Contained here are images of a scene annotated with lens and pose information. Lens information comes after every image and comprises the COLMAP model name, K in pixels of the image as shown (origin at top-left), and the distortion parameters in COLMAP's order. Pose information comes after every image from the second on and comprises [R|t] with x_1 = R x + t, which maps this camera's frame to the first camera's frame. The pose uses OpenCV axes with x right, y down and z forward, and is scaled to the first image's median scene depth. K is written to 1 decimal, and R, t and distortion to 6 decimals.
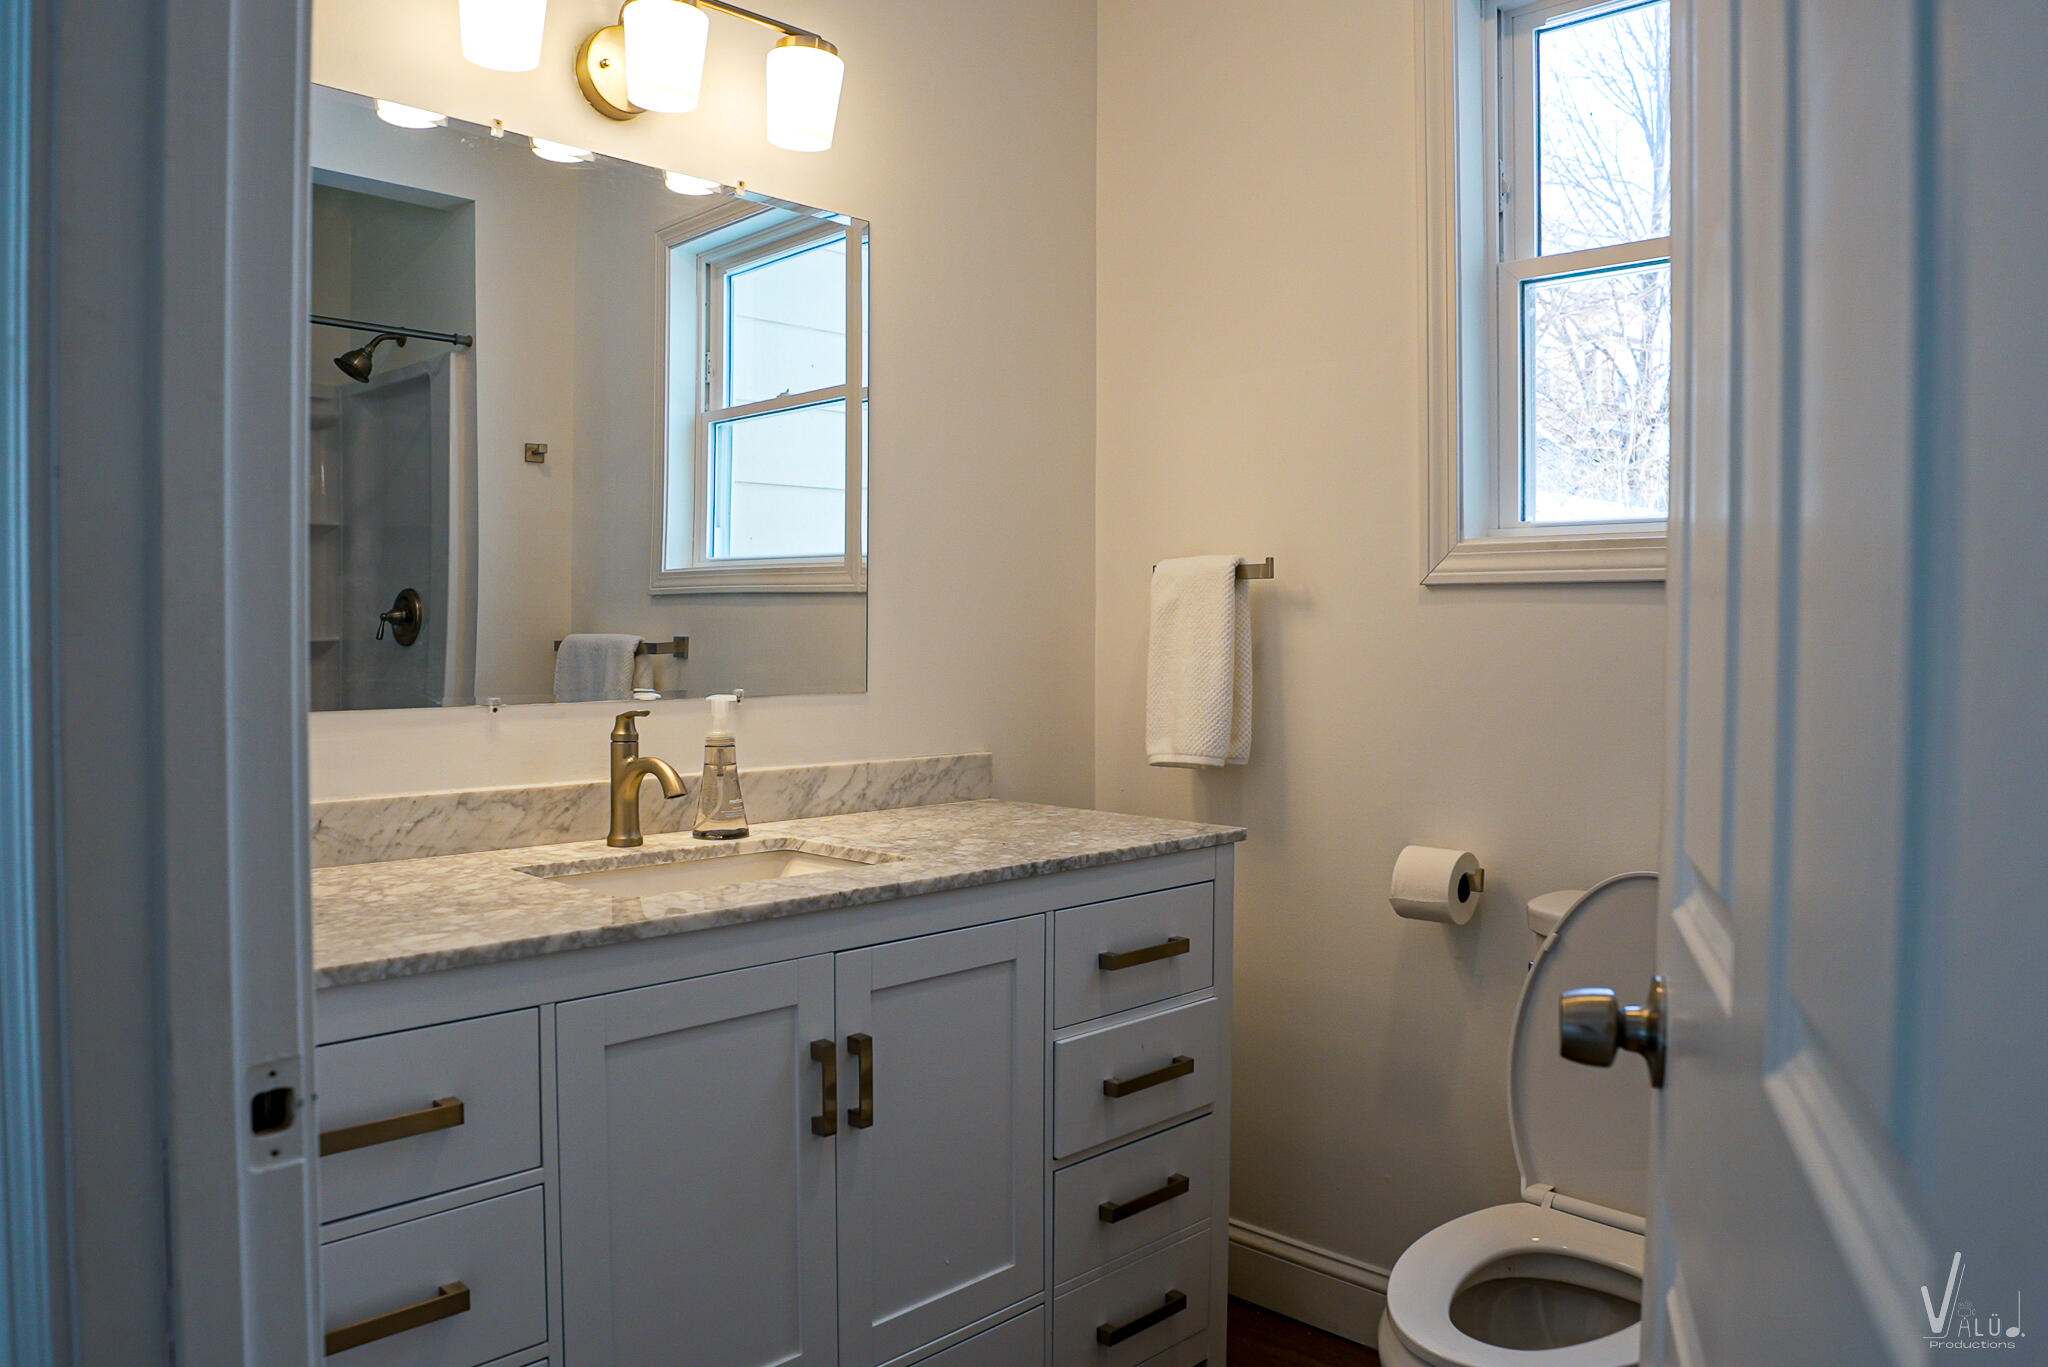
lens RADIAL K [[1474.6, 0, 1024.0], [0, 1474.6, 683.5], [0, 0, 1]] dist [-0.095812, -0.001069]
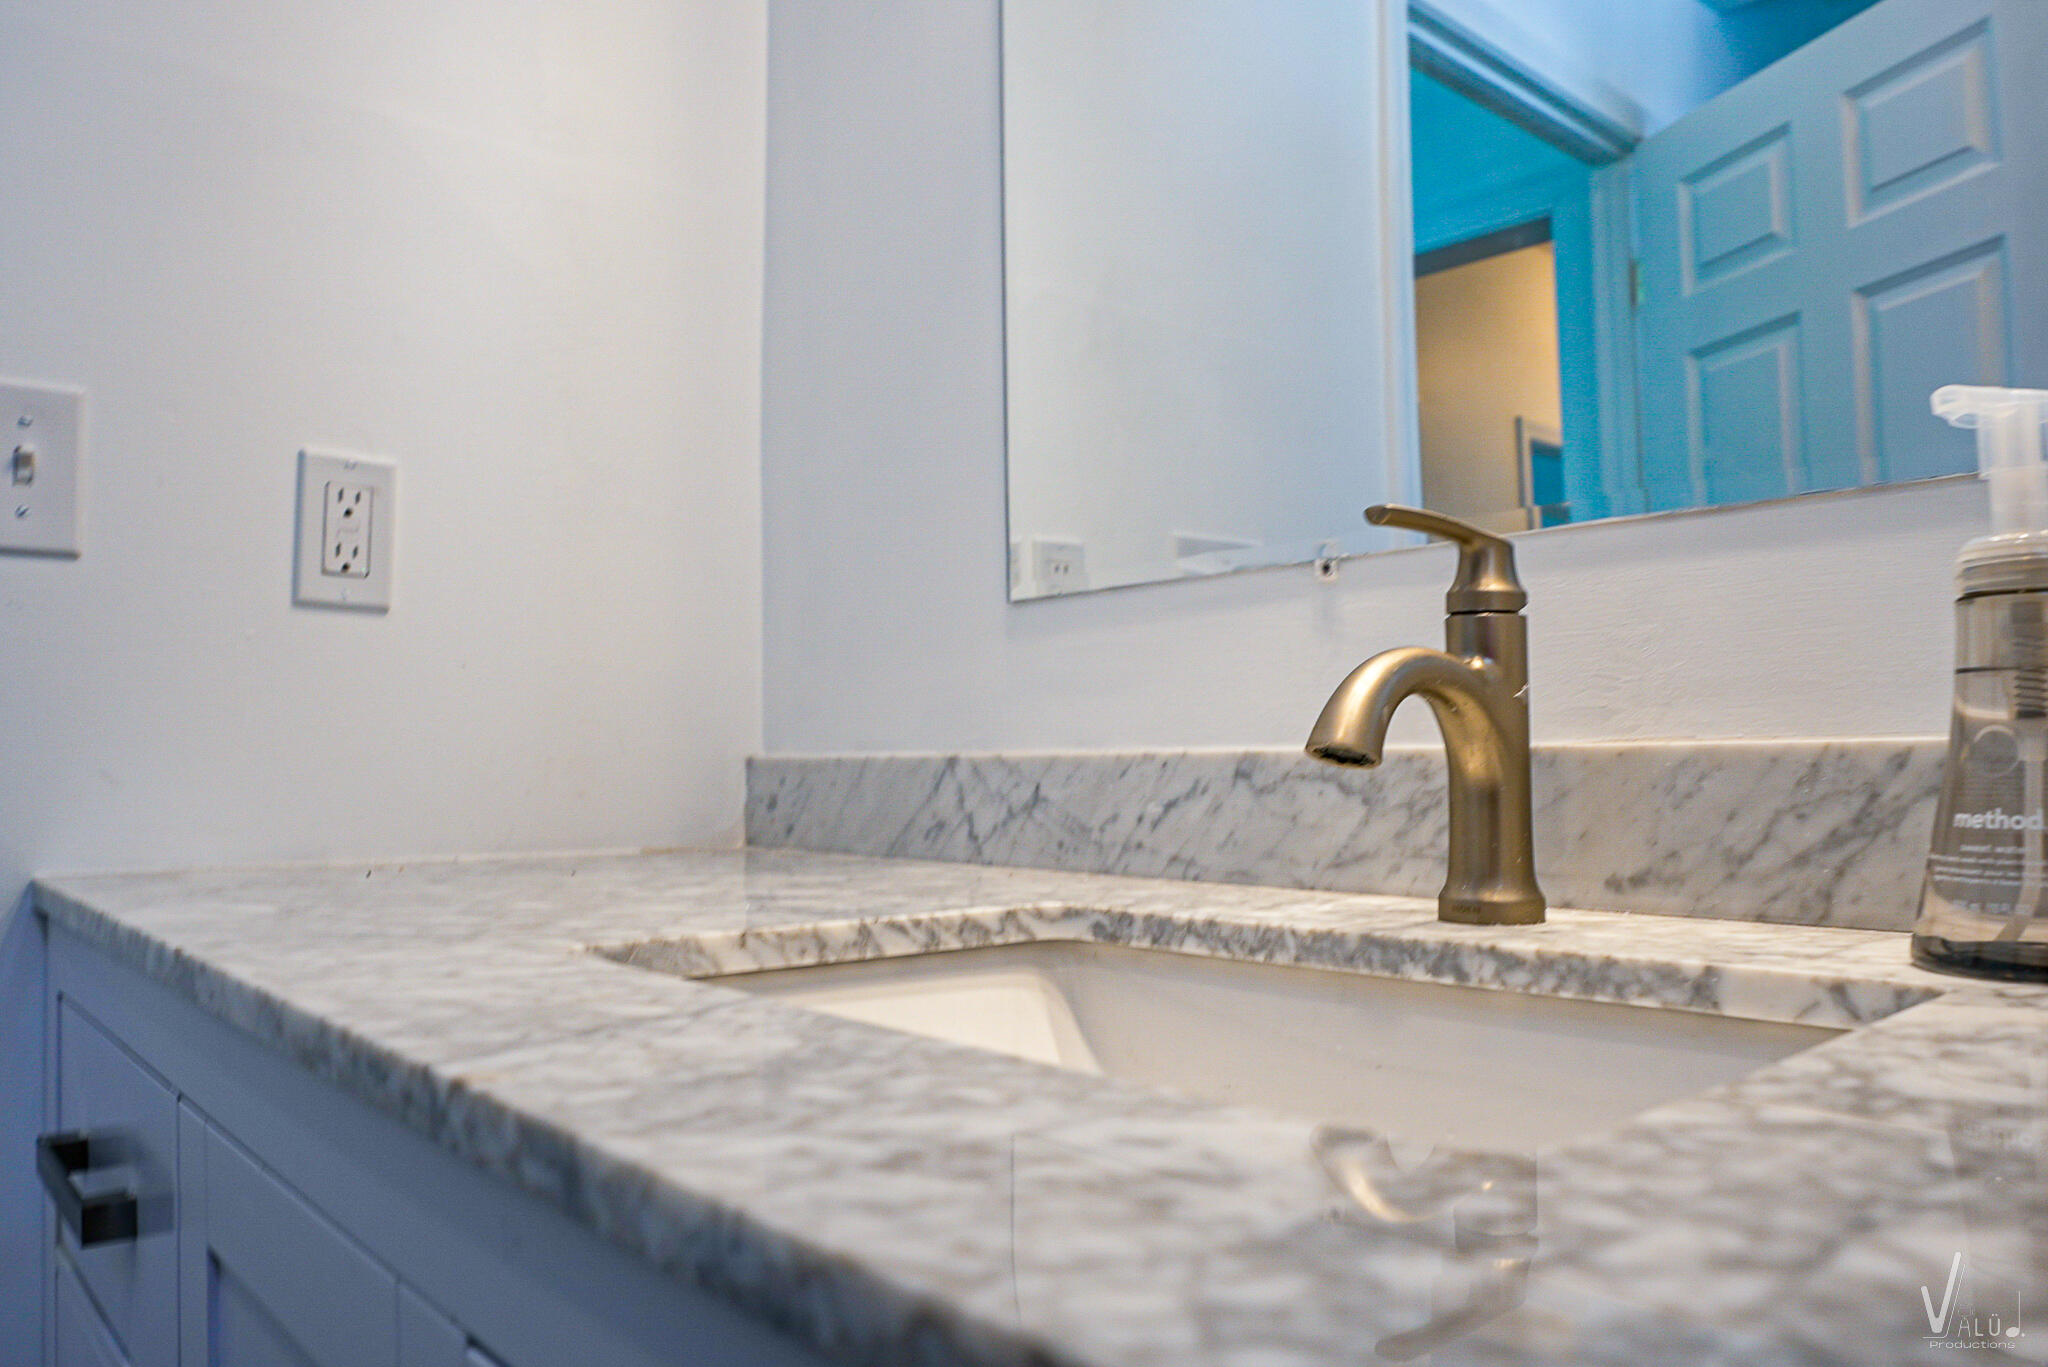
lens RADIAL K [[1474.6, 0, 1024.0], [0, 1474.6, 683.5], [0, 0, 1]] dist [-0.095812, -0.001069]
pose [[-0.075589, -0.052626, -0.995749, 0.085822], [-0.024168, 0.998410, -0.050932, 0.080002], [0.996846, 0.020215, -0.076740, 0.979457]]
